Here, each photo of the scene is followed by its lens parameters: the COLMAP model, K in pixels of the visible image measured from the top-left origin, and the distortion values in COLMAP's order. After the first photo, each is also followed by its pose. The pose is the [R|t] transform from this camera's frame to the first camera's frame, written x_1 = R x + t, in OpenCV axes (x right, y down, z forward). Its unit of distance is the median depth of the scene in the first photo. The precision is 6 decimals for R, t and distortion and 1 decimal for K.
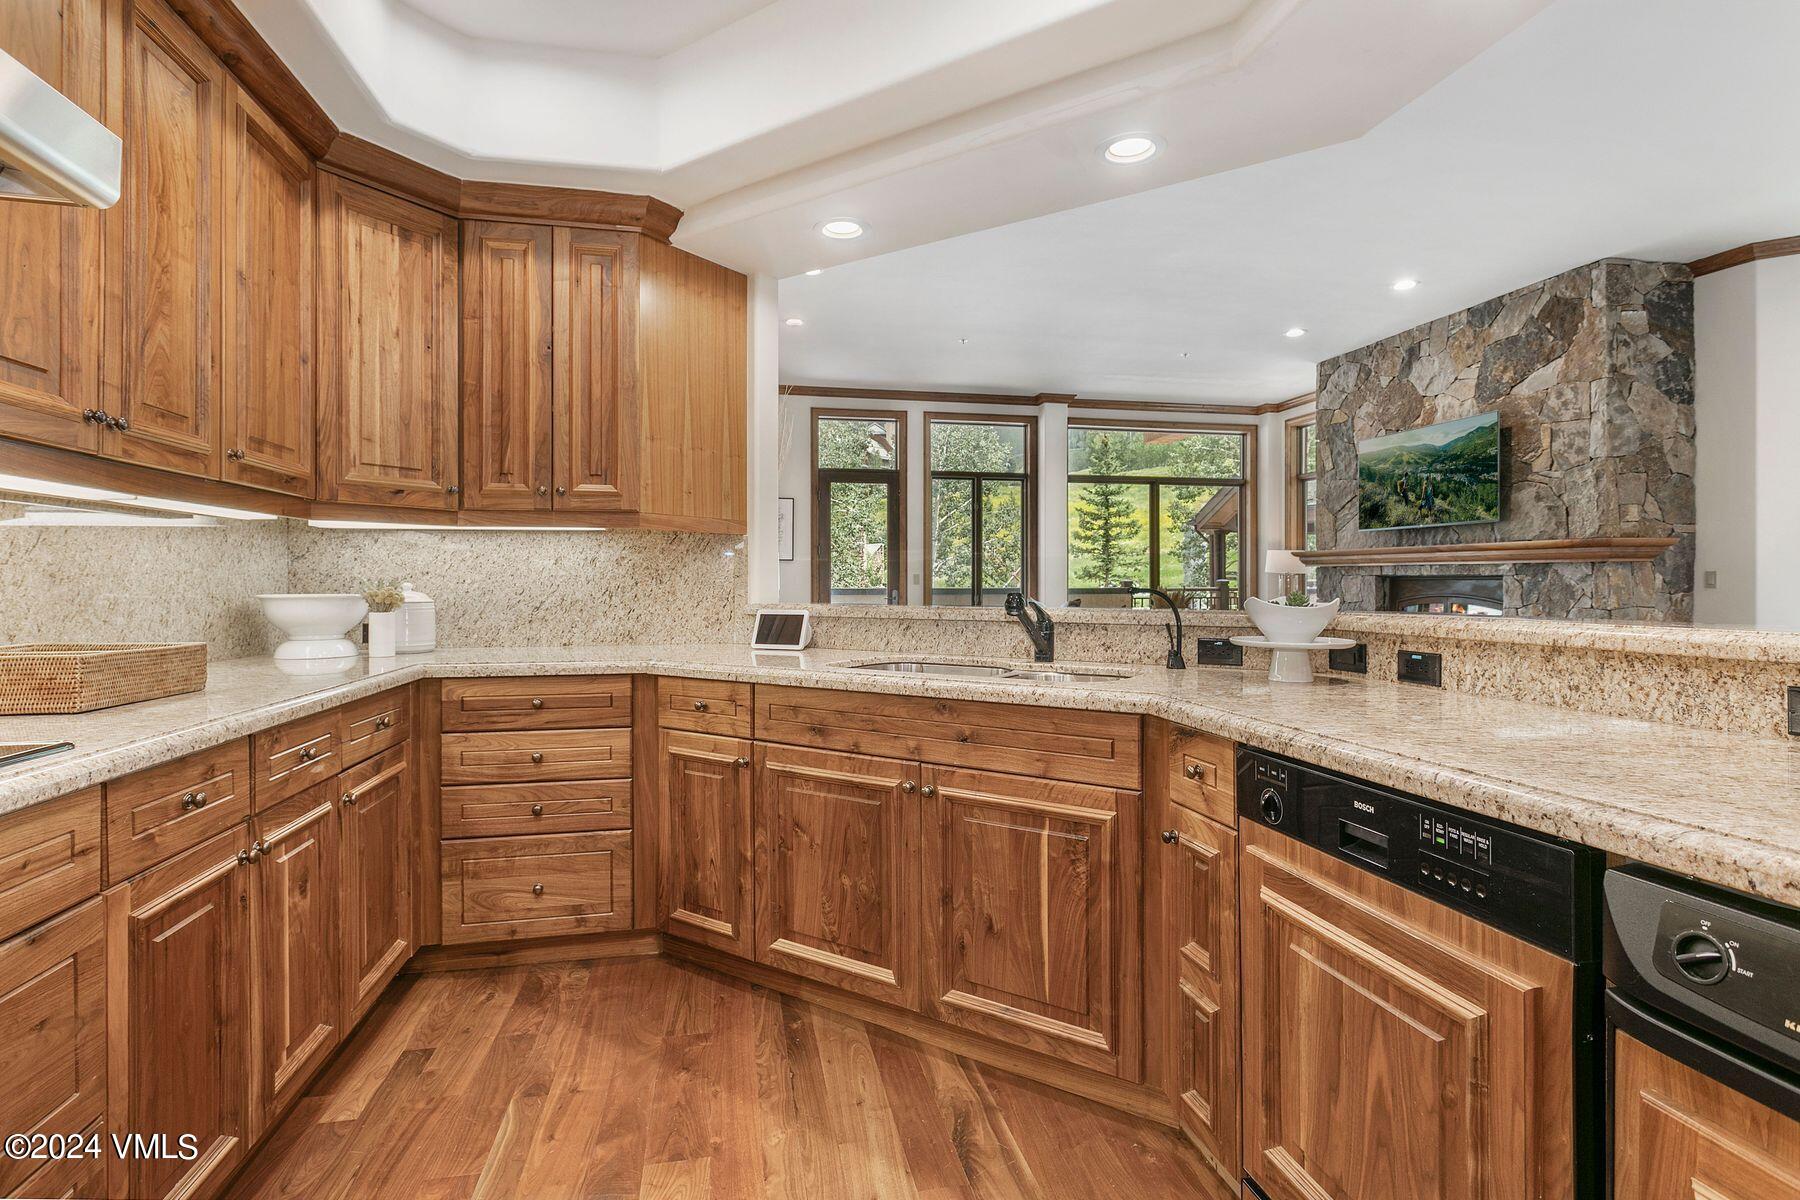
lens RADIAL K [[851.3, 0, 904.3], [0, 851.3, 575.1], [0, 0, 1]] dist [-0.003131, 0.000083]
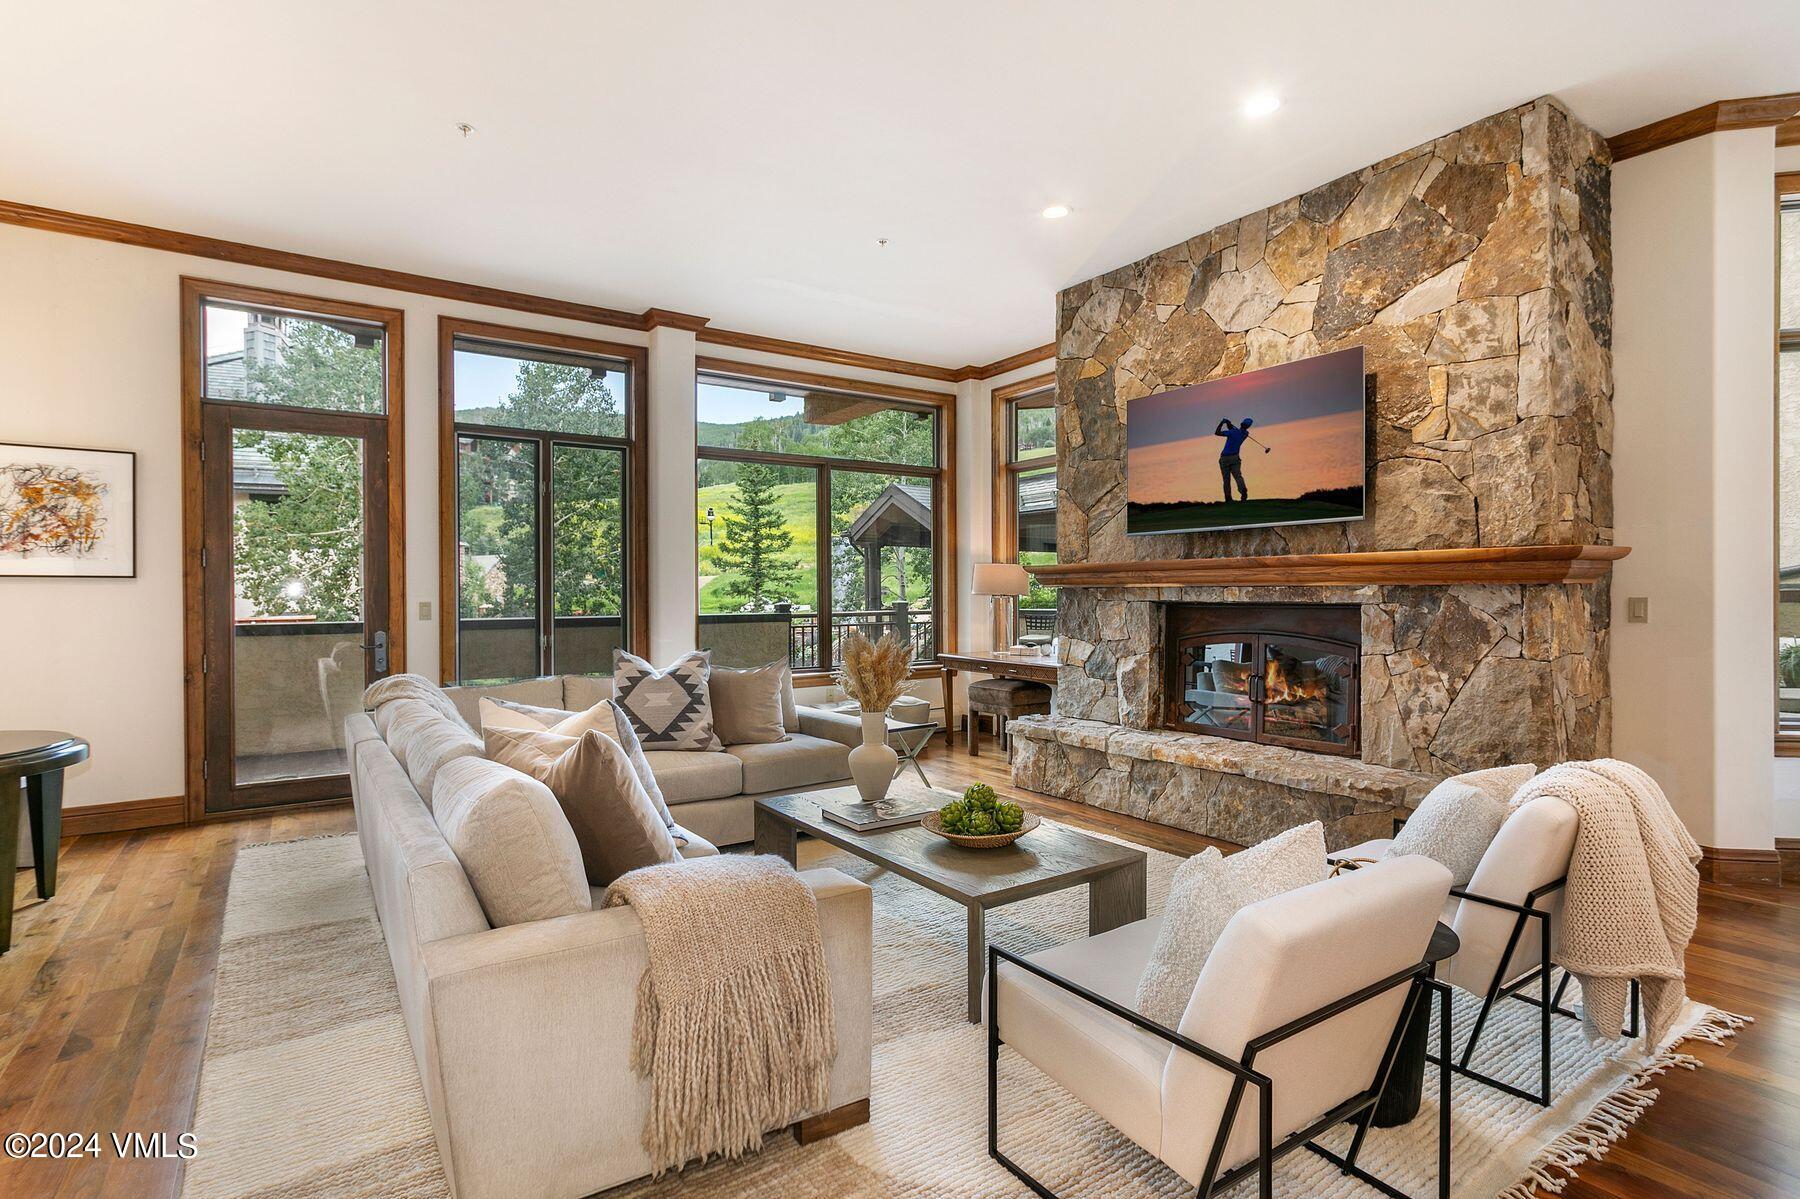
lens RADIAL K [[864.7, 0, 900.0], [0, 864.7, 599.5], [0, 0, 1]] dist [0.002349, 0.000927]
pose [[0.921950, -0.009125, 0.387201, 0.099183], [0.004654, 0.999911, 0.012483, -0.010030], [-0.387281, -0.009706, 0.921911, 0.420278]]
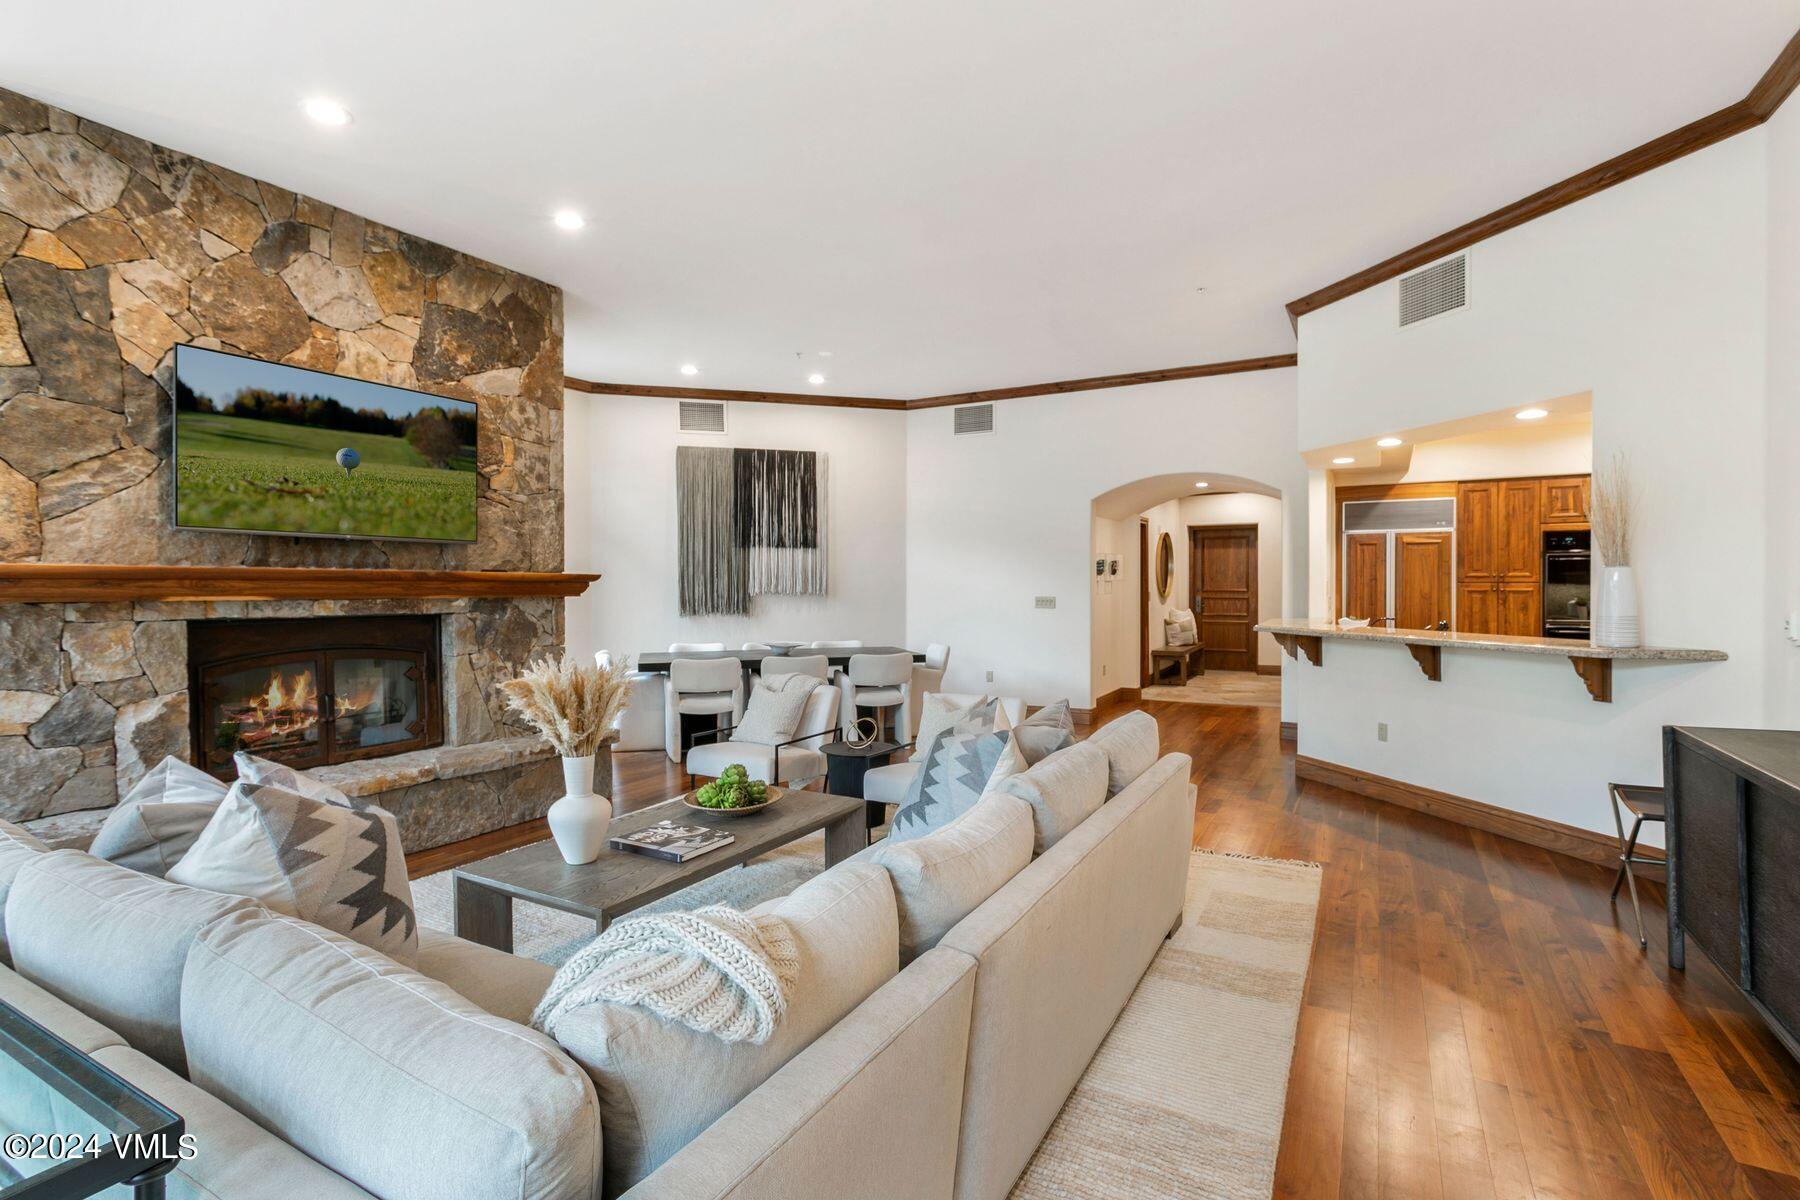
lens RADIAL K [[868.0, 0, 935.7], [0, 868.0, 581.7], [0, 0, 1]] dist [0.000553, 0.000008]
pose [[-0.773403, -0.005188, 0.633893, -0.107130], [-0.010740, 0.999930, -0.004919, -0.023150], [-0.633823, -0.010612, -0.773405, 1.060859]]
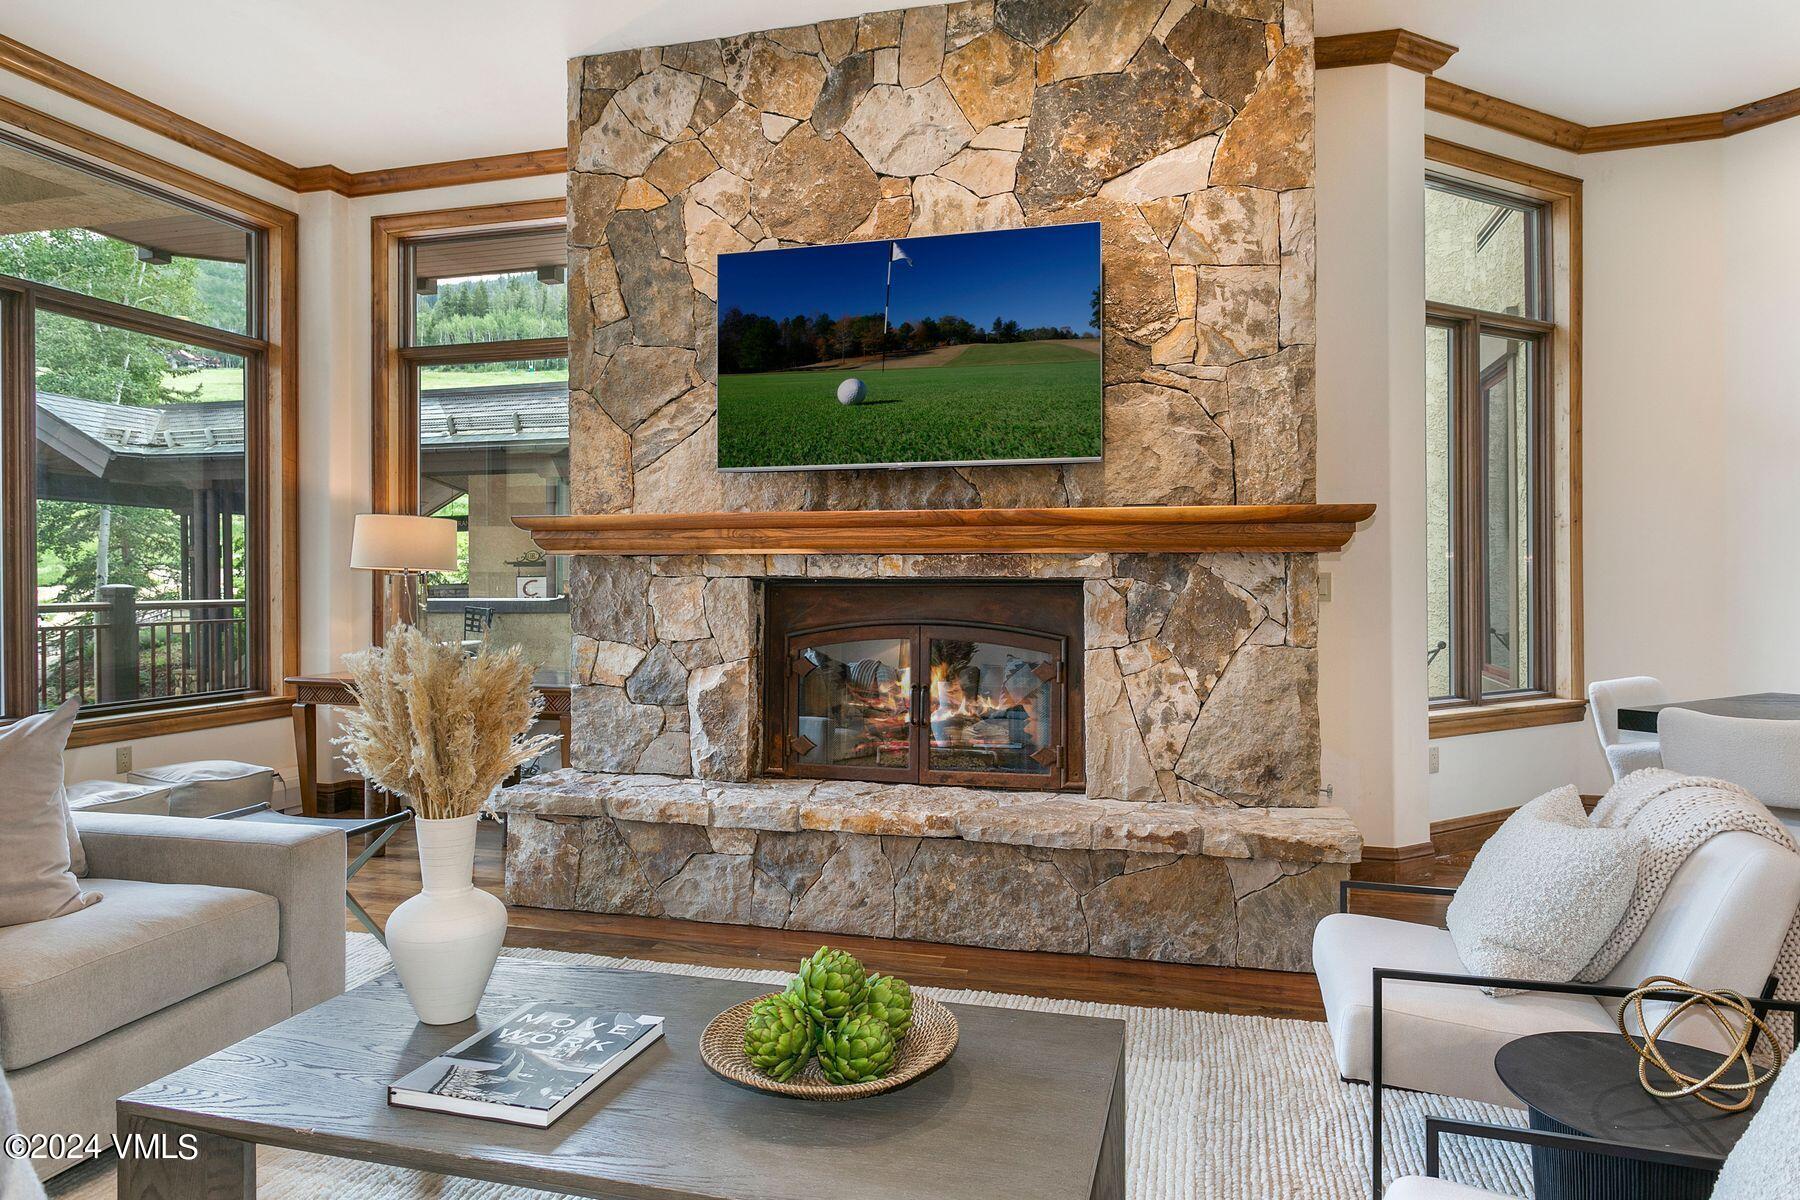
lens RADIAL K [[1118.5, 0, 870.4], [0, 1118.5, 582.5], [0, 0, 1]] dist [-0.003761, 0.002045]
pose [[0.468578, -0.002912, 0.883417, 0.081123], [-0.004200, 0.999976, 0.005524, -0.000264], [-0.883412, -0.006299, 0.468554, 0.648066]]
